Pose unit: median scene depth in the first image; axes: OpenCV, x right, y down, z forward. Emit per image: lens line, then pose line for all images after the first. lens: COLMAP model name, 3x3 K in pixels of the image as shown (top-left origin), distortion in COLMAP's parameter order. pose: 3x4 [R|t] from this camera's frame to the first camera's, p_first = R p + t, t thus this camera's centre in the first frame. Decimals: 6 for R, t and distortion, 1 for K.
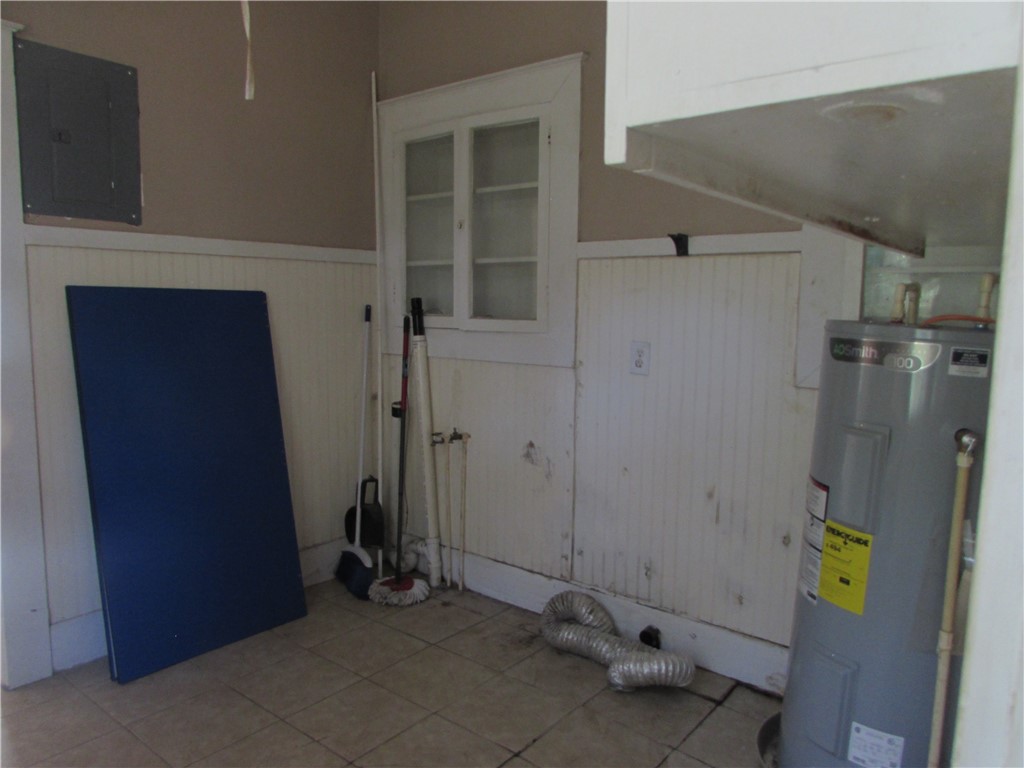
lens RADIAL K [[724.3, 0, 505.8], [0, 724.3, 383.9], [0, 0, 1]] dist [-0.024893, 0.013541]
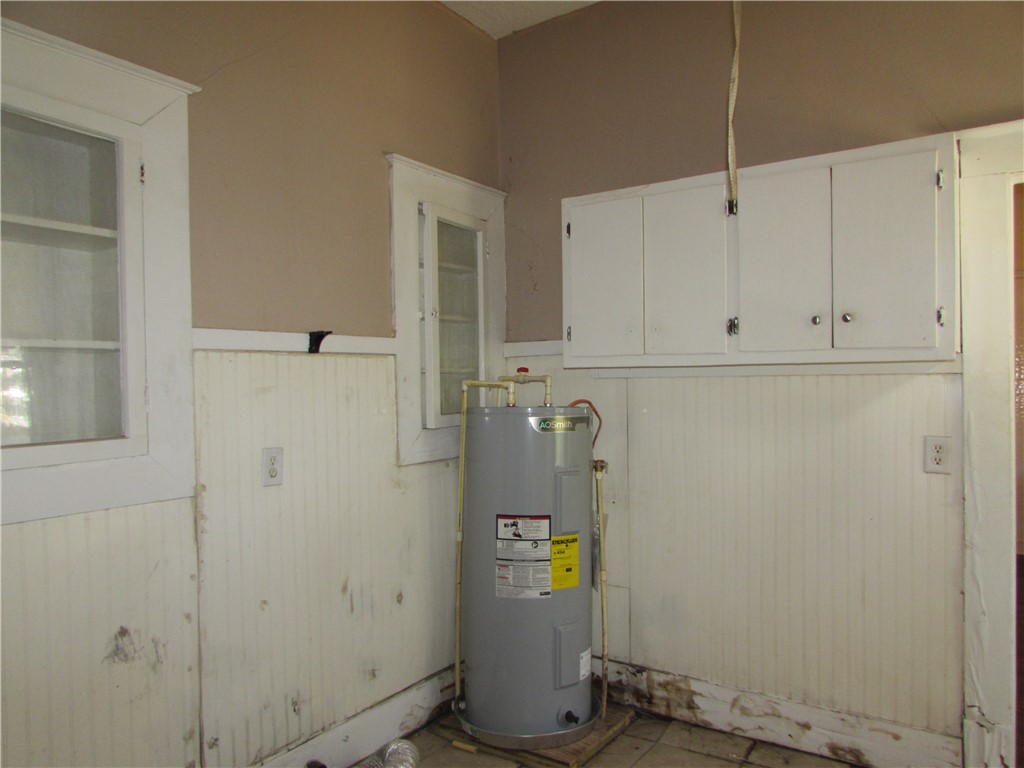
lens RADIAL K [[724.3, 0, 507.5], [0, 724.3, 390.5], [0, 0, 1]] dist [-0.024893, 0.013541]
pose [[-0.078603, -0.021009, 0.996685, -0.705469], [0.129368, 0.991109, 0.031094, -0.117851], [-0.988476, 0.131383, -0.075186, 0.779074]]
